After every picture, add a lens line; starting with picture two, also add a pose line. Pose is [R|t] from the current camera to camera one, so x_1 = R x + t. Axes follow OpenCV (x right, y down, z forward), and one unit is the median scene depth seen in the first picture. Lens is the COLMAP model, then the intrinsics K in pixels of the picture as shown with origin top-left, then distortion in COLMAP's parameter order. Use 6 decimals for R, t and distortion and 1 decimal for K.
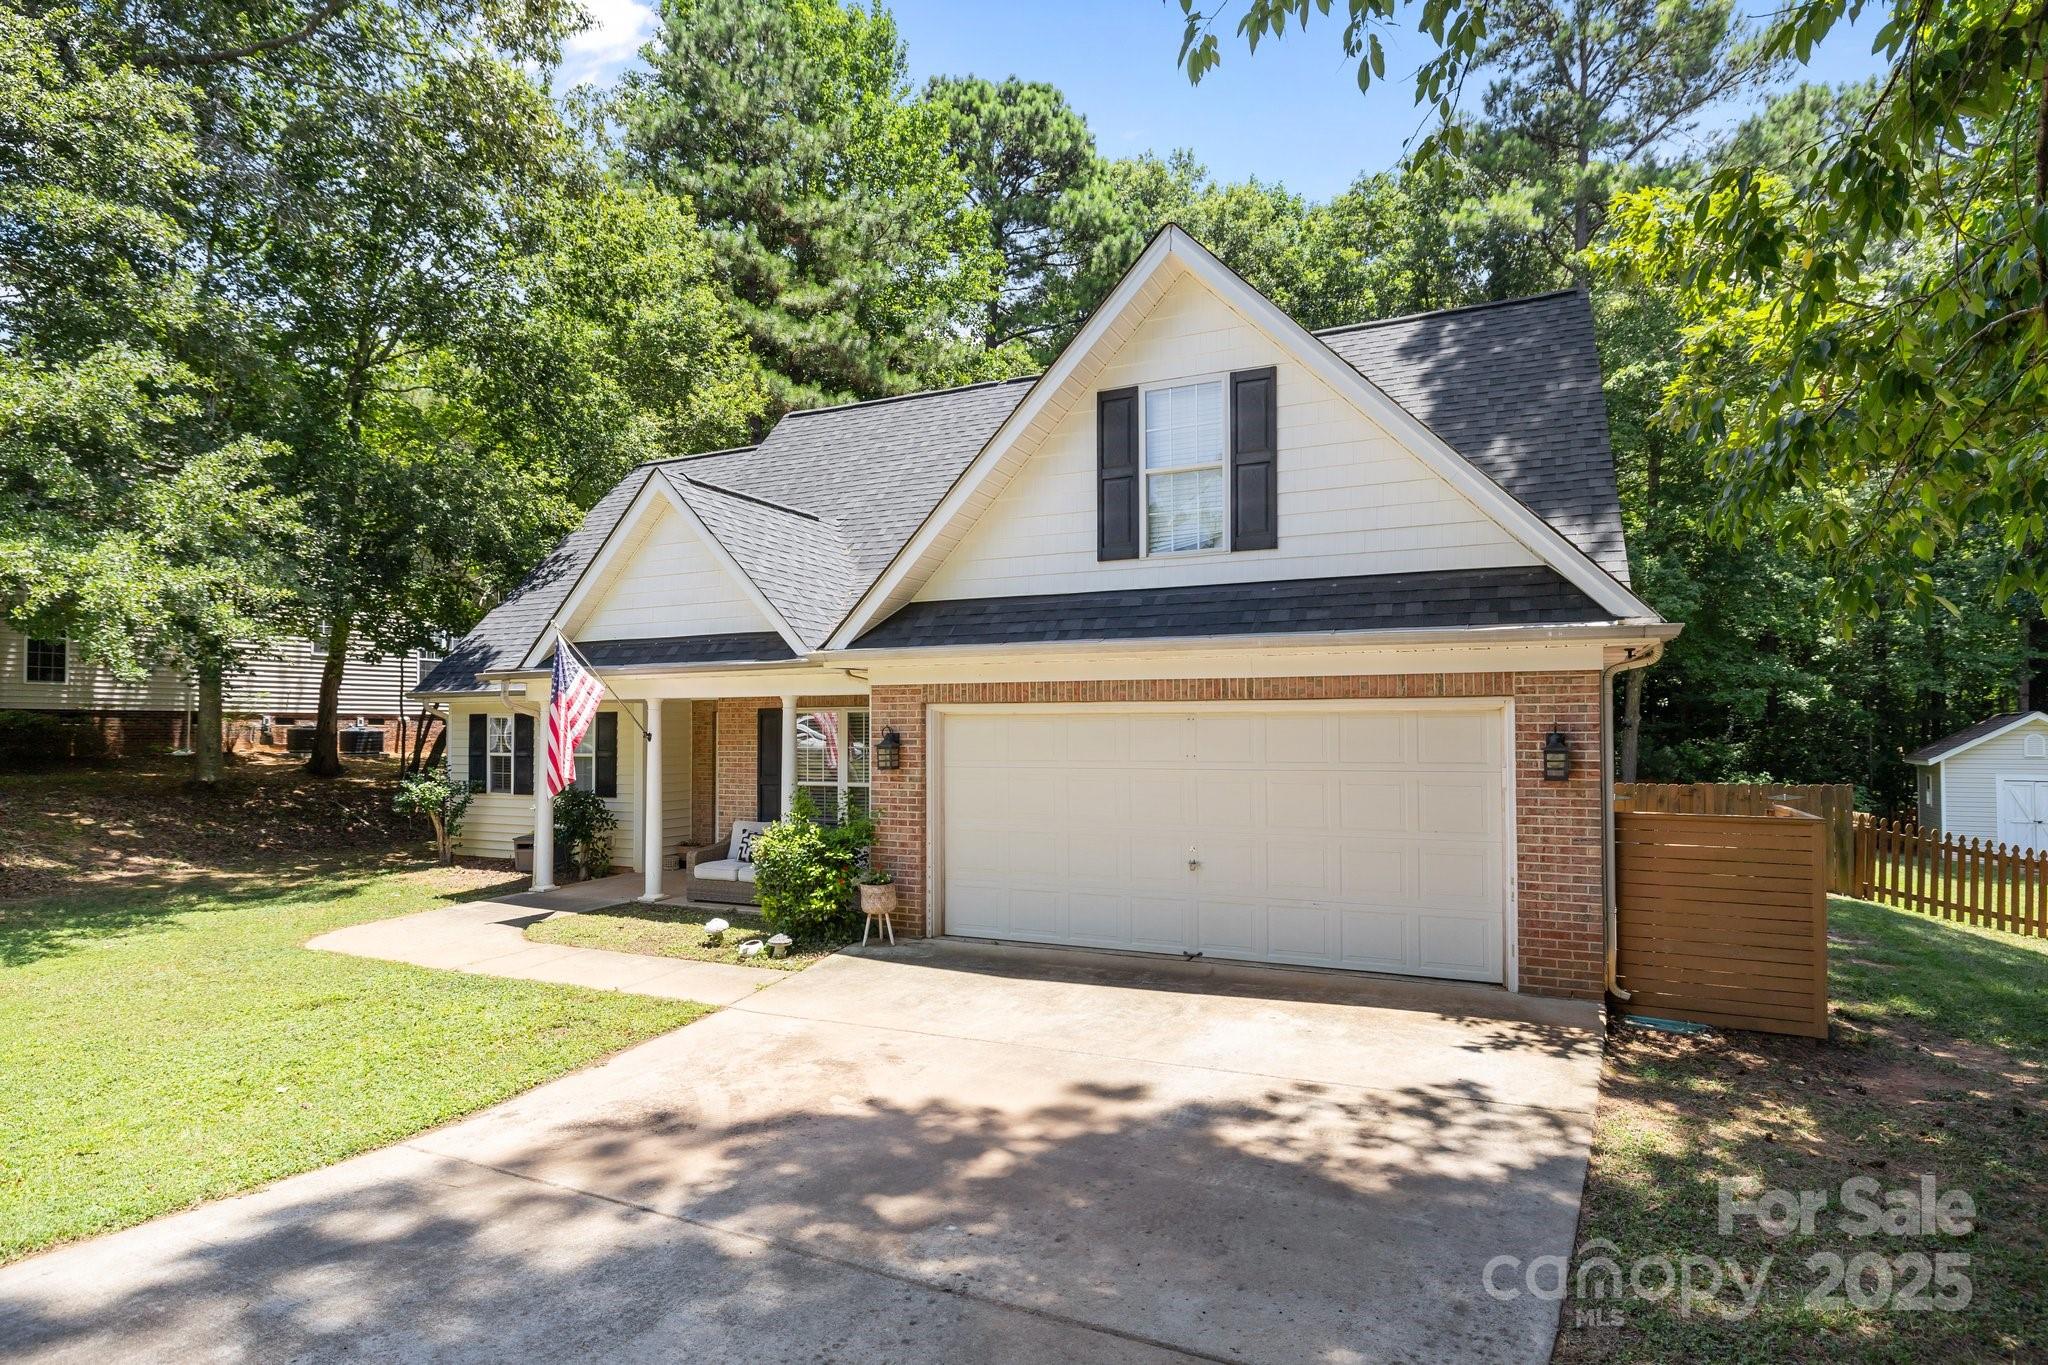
lens RADIAL K [[1052.3, 0, 1024.0], [0, 1052.3, 682.5], [0, 0, 1]] dist [0.000021, -0.000039]
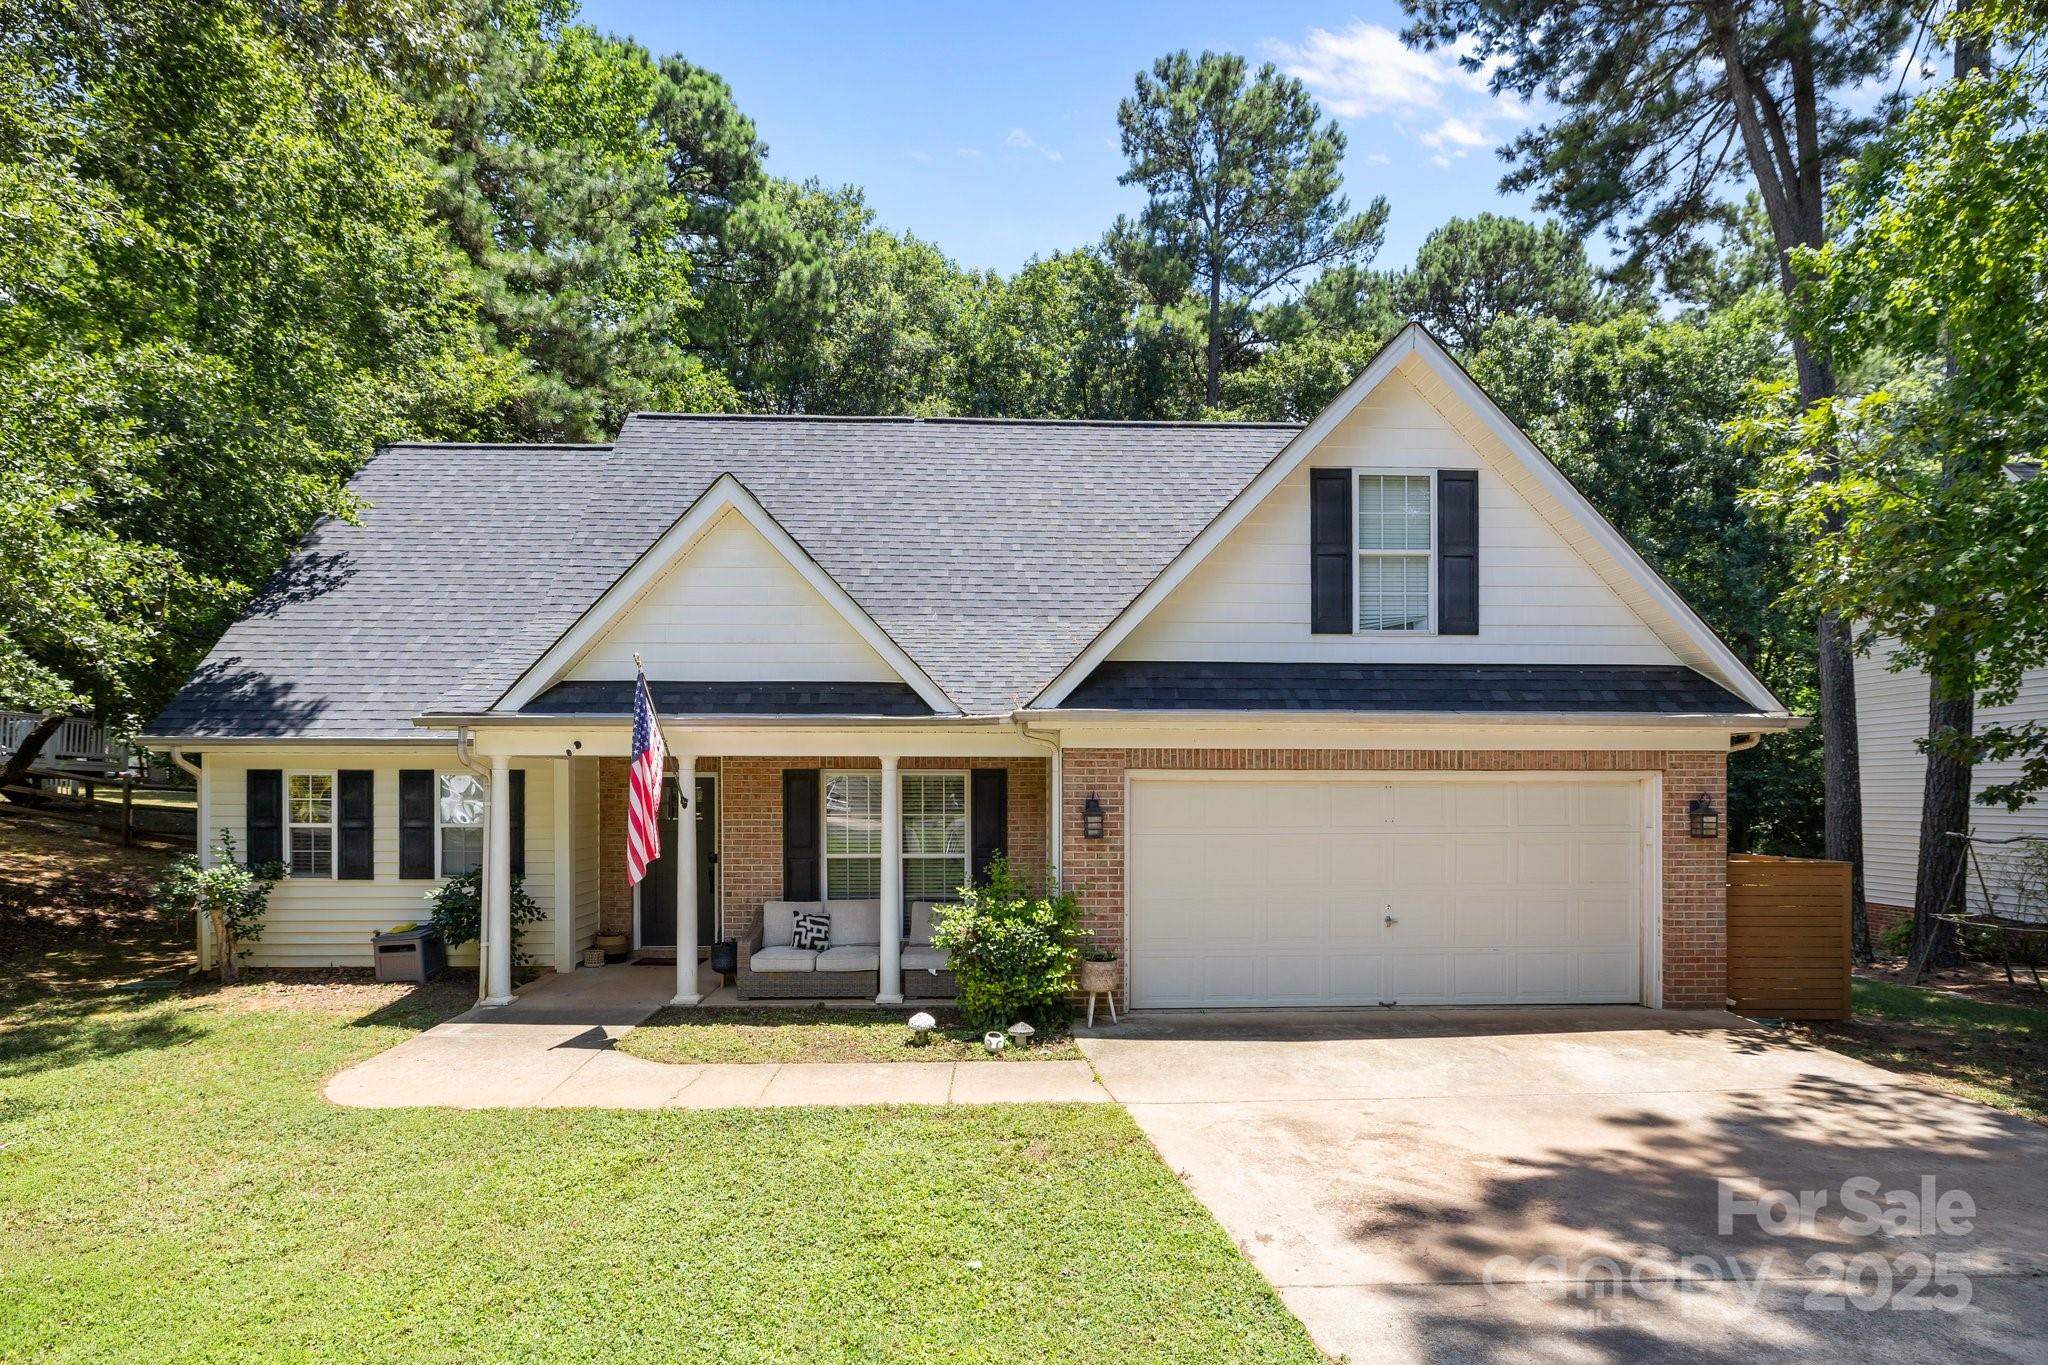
lens RADIAL K [[1078.8, 0, 1020.2], [0, 1078.8, 770.5], [0, 0, 1]] dist [-0.000912, -0.001445]
pose [[0.888588, 0.012296, 0.458541, -0.761177], [-0.024084, 0.999512, 0.019868, 0.005786], [-0.458073, -0.028698, 0.888451, 0.214275]]
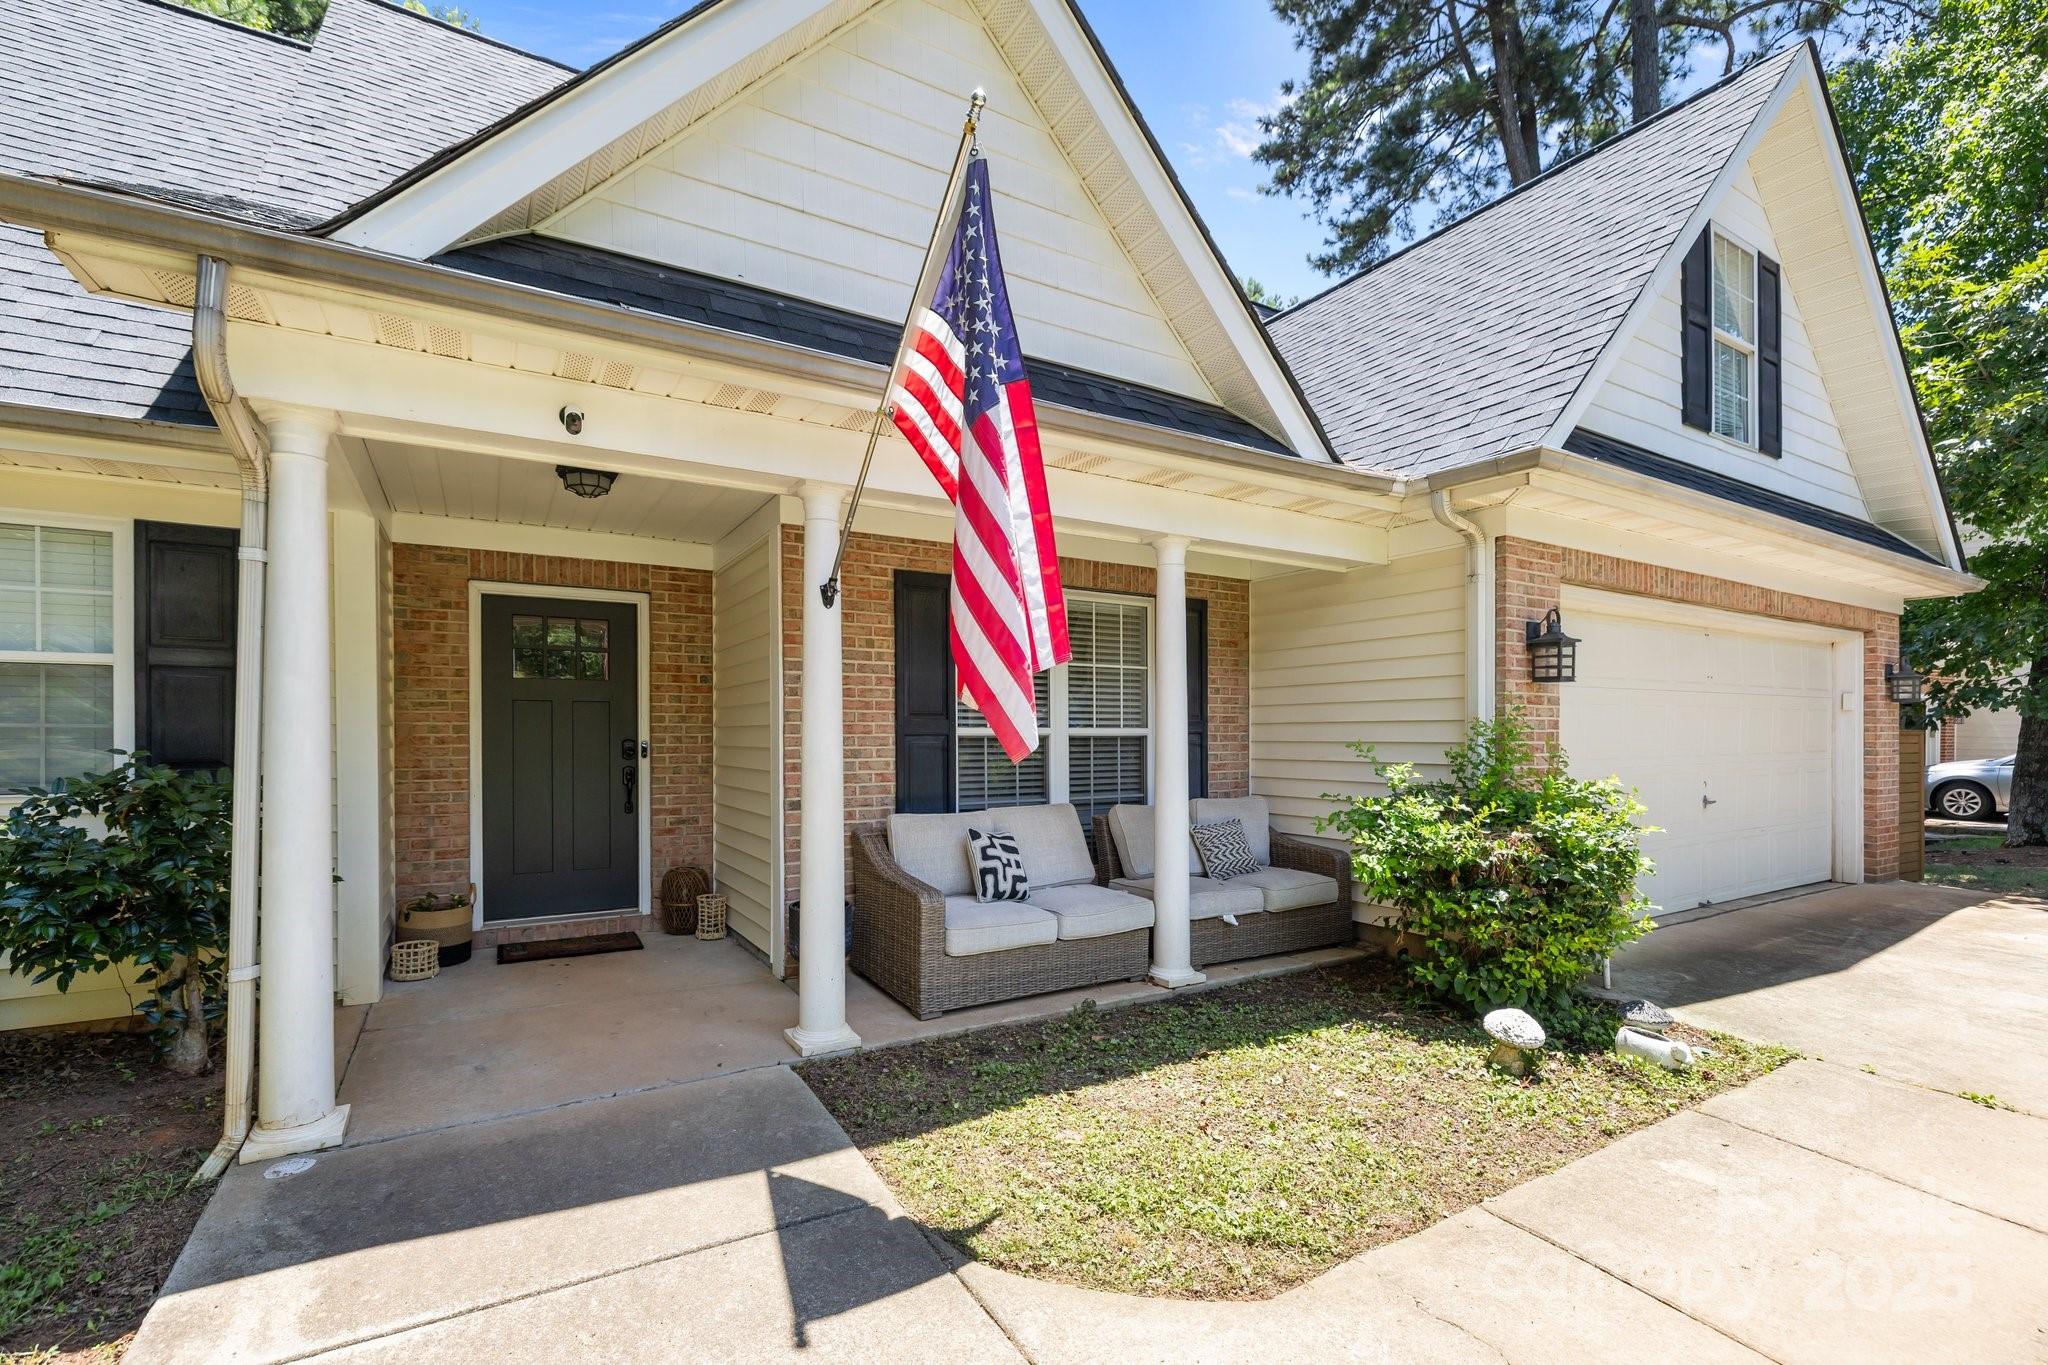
lens RADIAL K [[868.9, 0, 1033.6], [0, 868.9, 734.3], [0, 0, 1]] dist [0.011027, 0.000075]
pose [[0.569727, 0.002097, 0.821832, -0.843149], [-0.038055, 0.998991, 0.023832, 0.133932], [-0.820953, -0.044852, 0.569232, 1.162403]]
